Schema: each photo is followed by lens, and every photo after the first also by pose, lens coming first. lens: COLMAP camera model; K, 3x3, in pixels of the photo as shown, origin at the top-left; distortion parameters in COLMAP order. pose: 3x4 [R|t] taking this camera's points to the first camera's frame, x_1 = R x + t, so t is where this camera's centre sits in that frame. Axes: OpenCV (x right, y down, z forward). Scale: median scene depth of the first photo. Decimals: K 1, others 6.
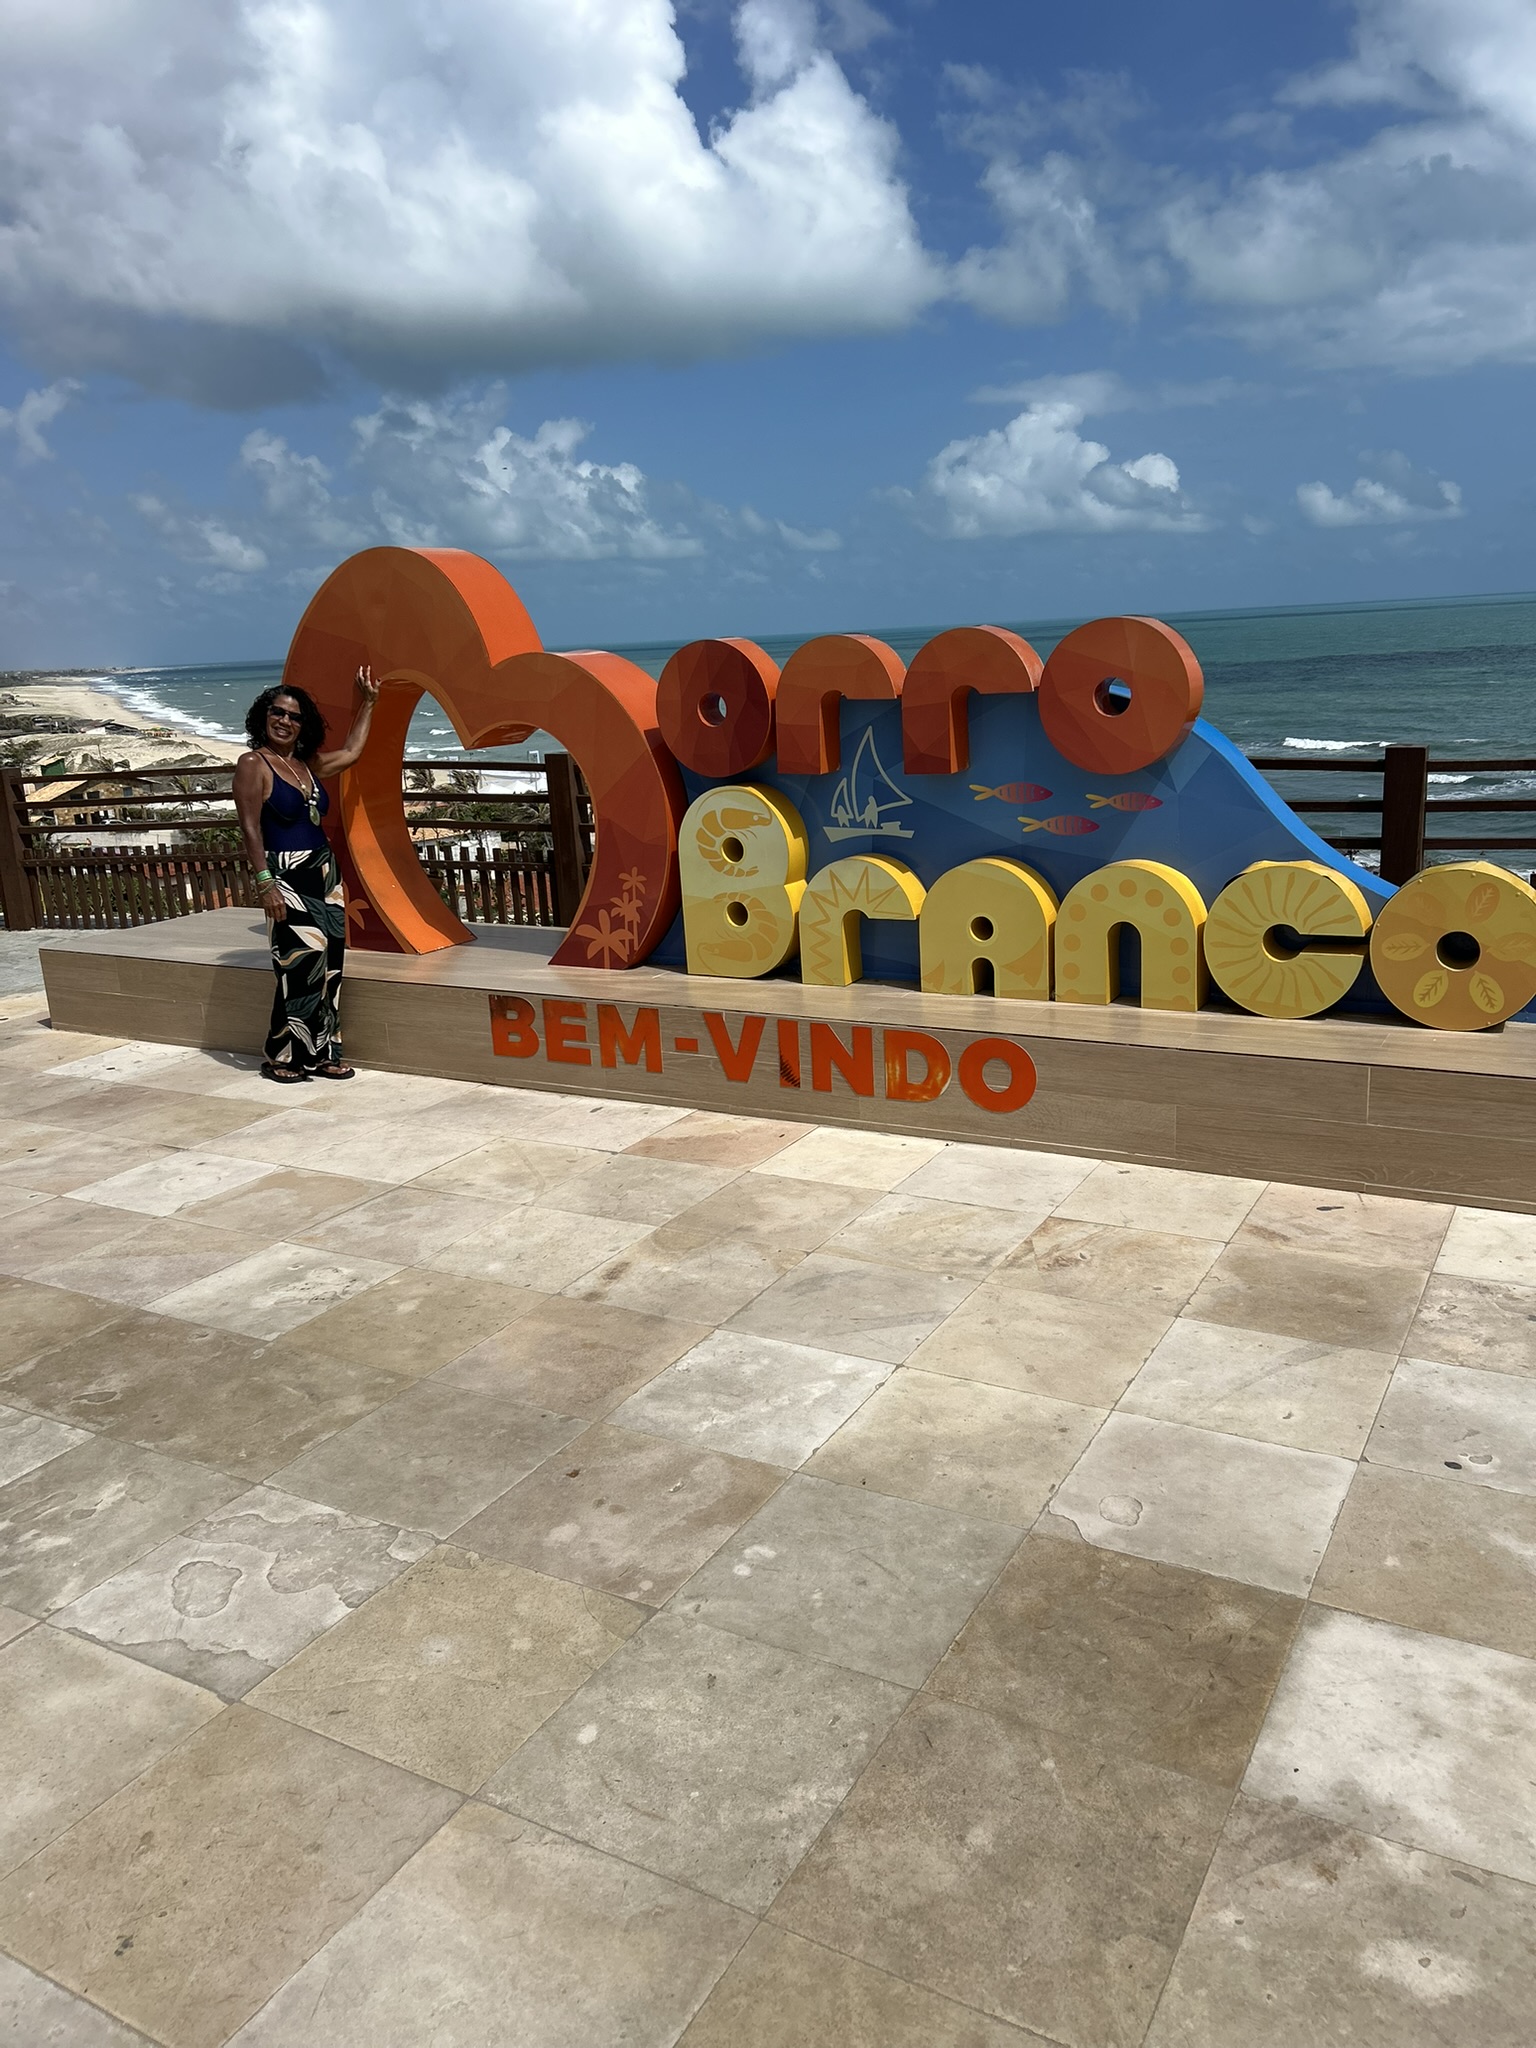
lens RADIAL K [[1564.2, 0, 768.6], [0, 1564.2, 1037.0], [0, 0, 1]] dist [0.045886, -0.054805]
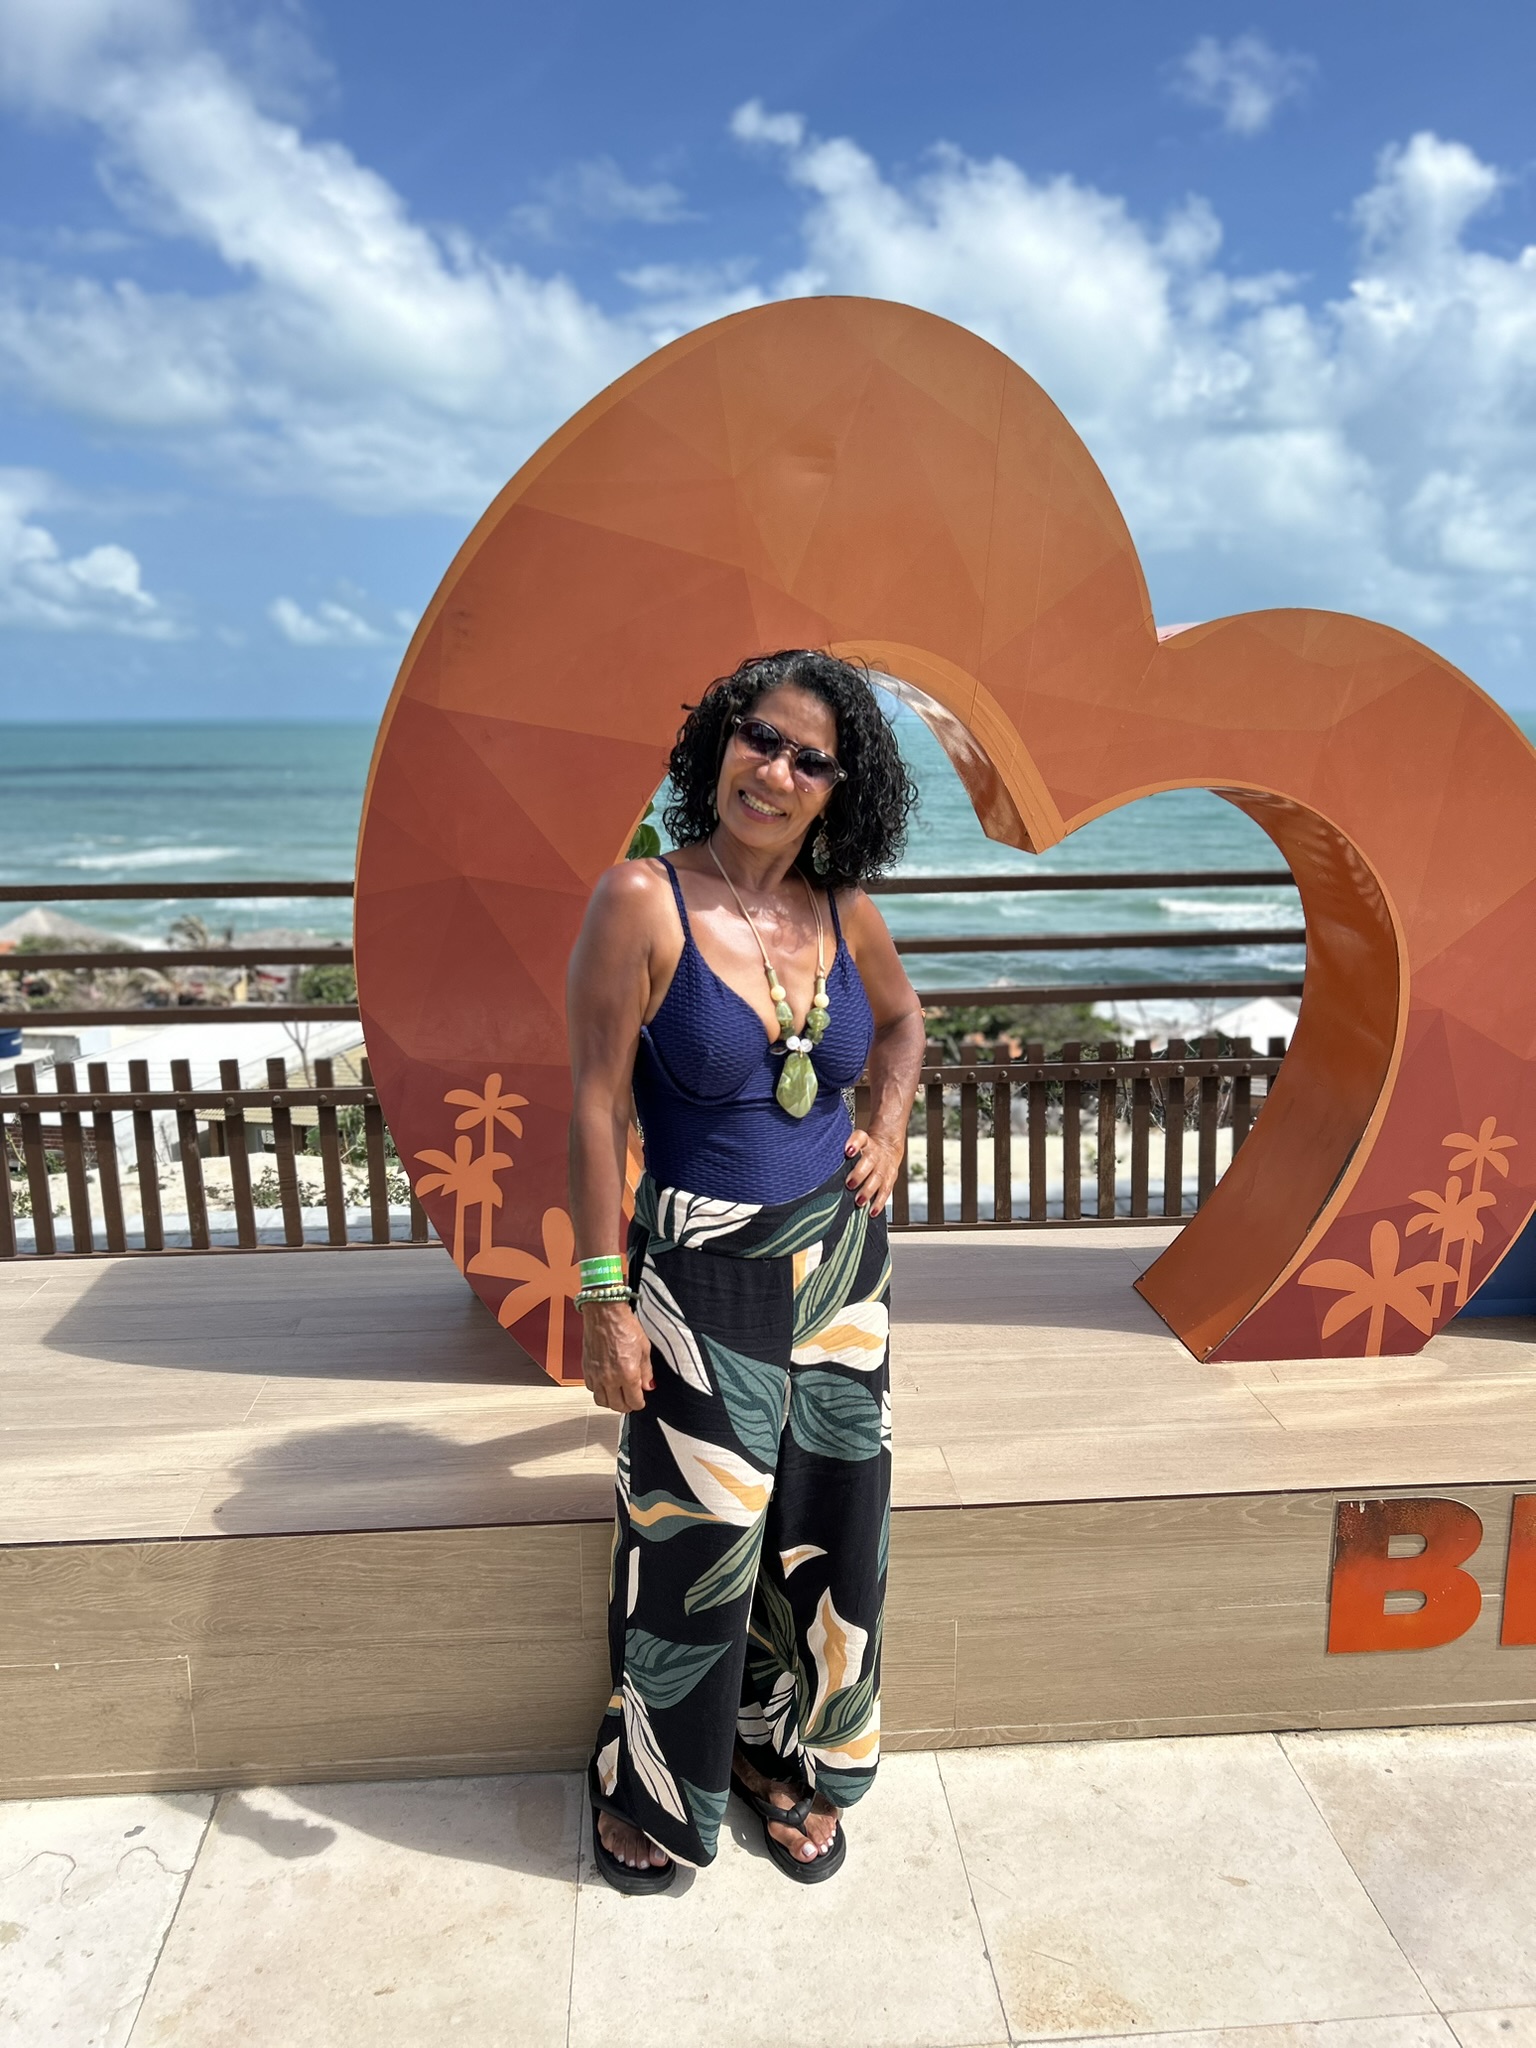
lens RADIAL K [[1564.2, 0, 762.3], [0, 1564.2, 1028.5], [0, 0, 1]] dist [0.045886, -0.054805]
pose [[0.827878, -0.067939, 0.556778, -0.544327], [0.104978, 0.993865, -0.034818, -0.154823], [-0.550997, 0.087275, 0.829931, 0.838926]]
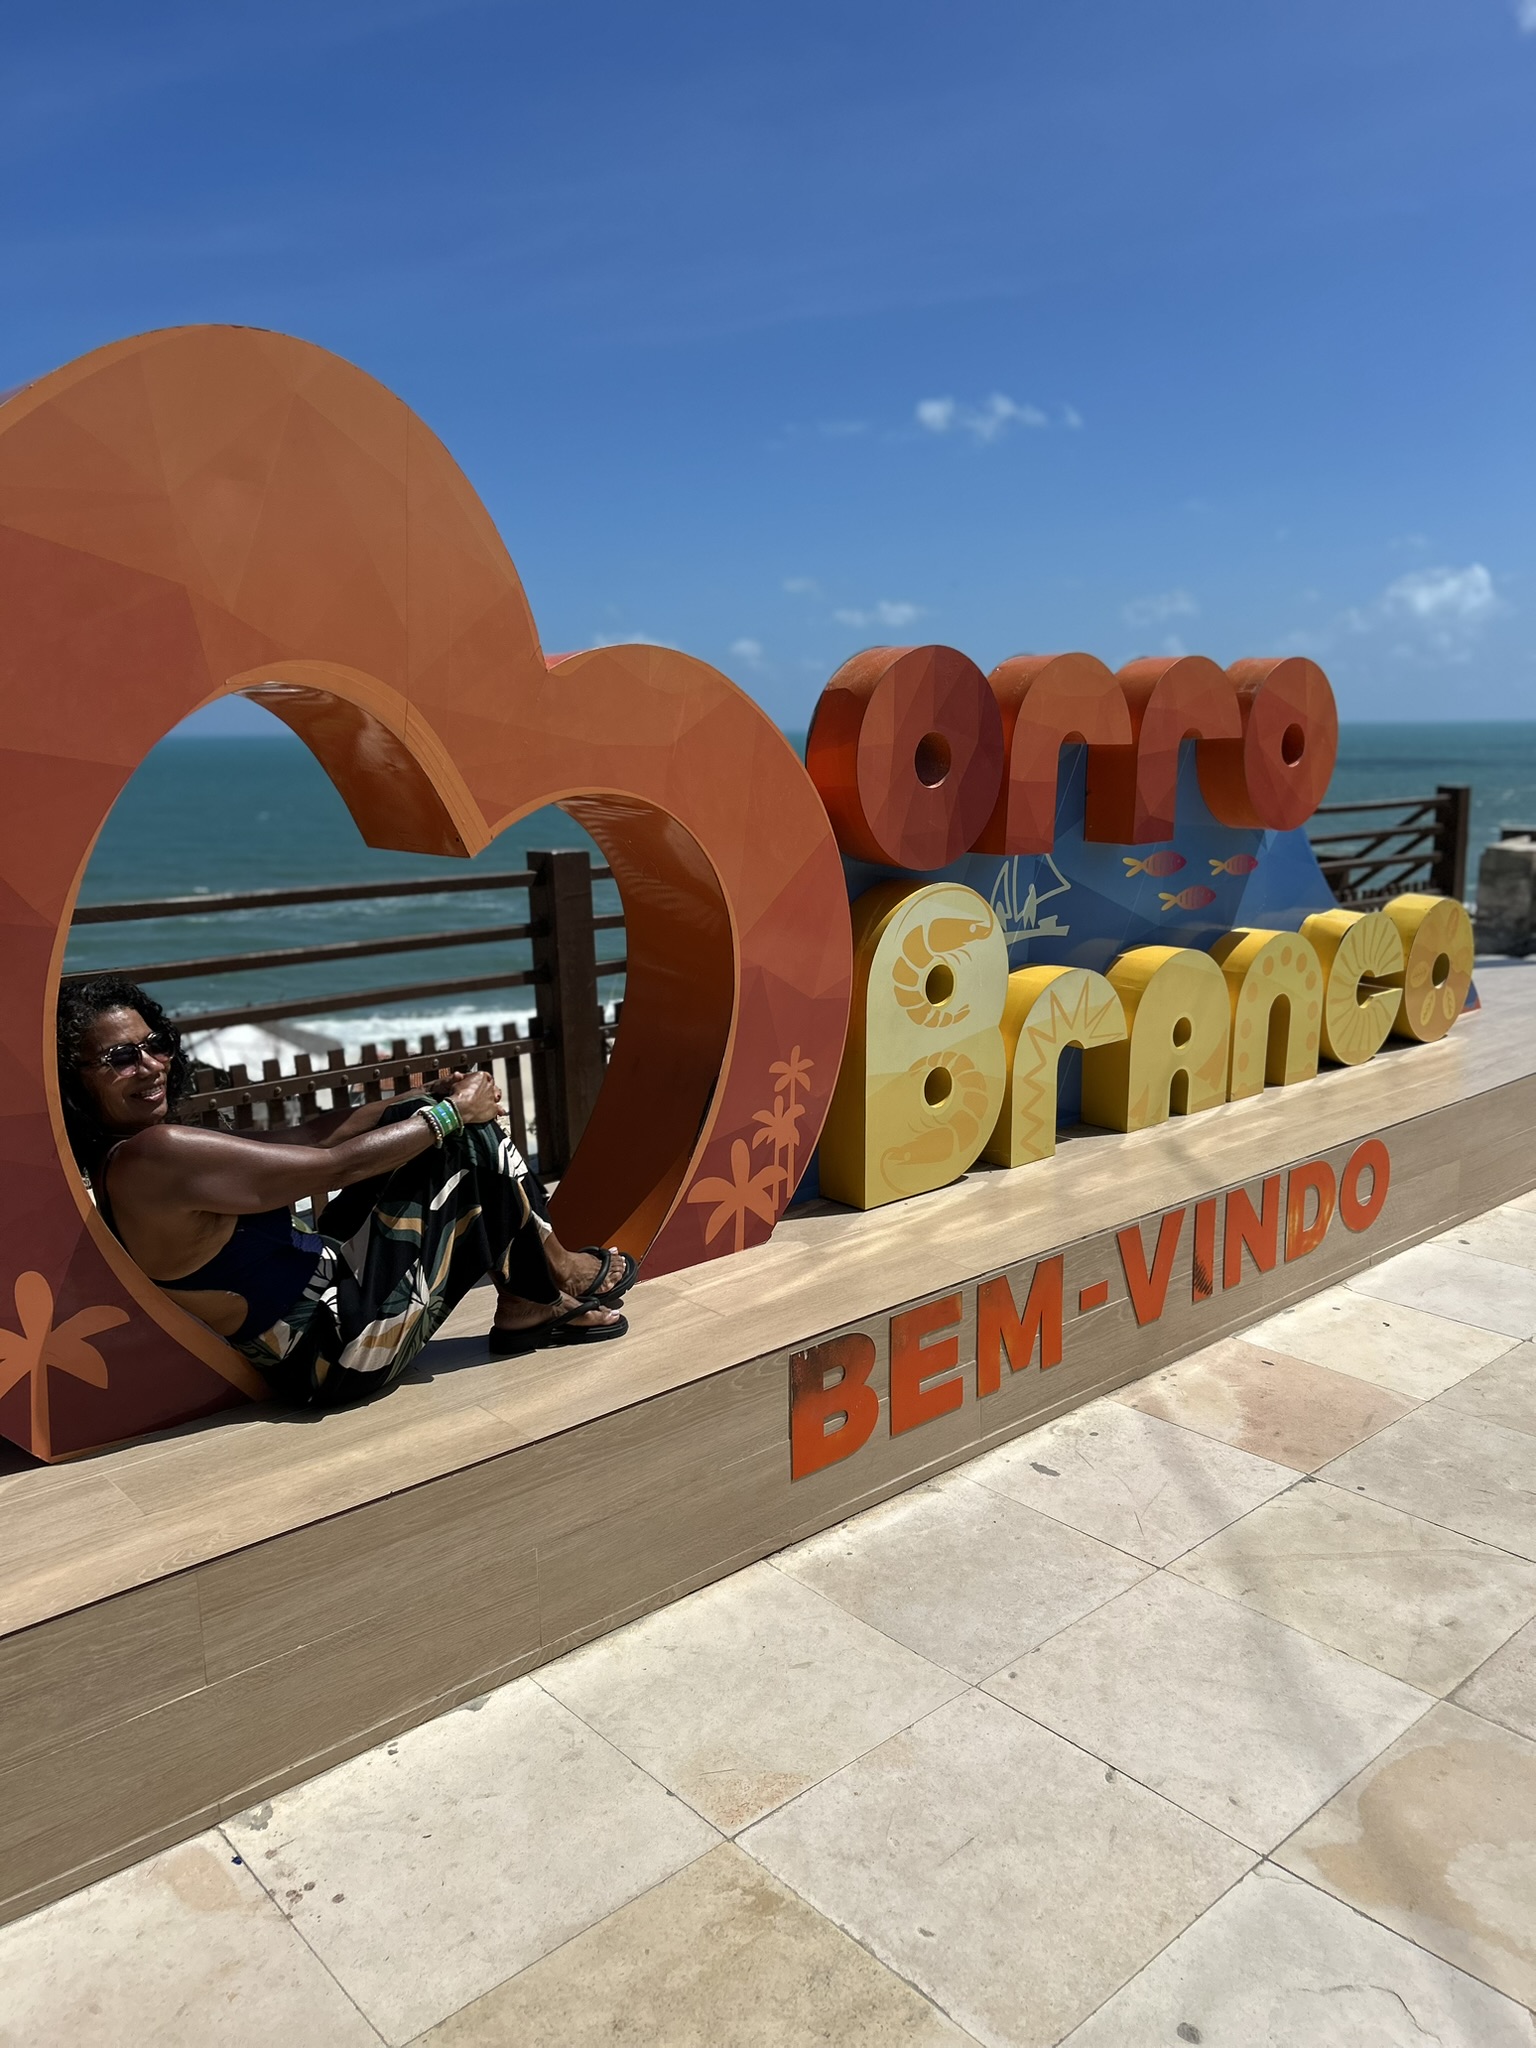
lens RADIAL K [[1564.2, 0, 779.2], [0, 1564.2, 1023.8], [0, 0, 1]] dist [0.045886, -0.054805]
pose [[0.305854, -0.131323, 0.942978, -0.670986], [0.232170, 0.970829, 0.059898, -0.167796], [-0.923337, 0.200611, 0.327421, 0.922240]]
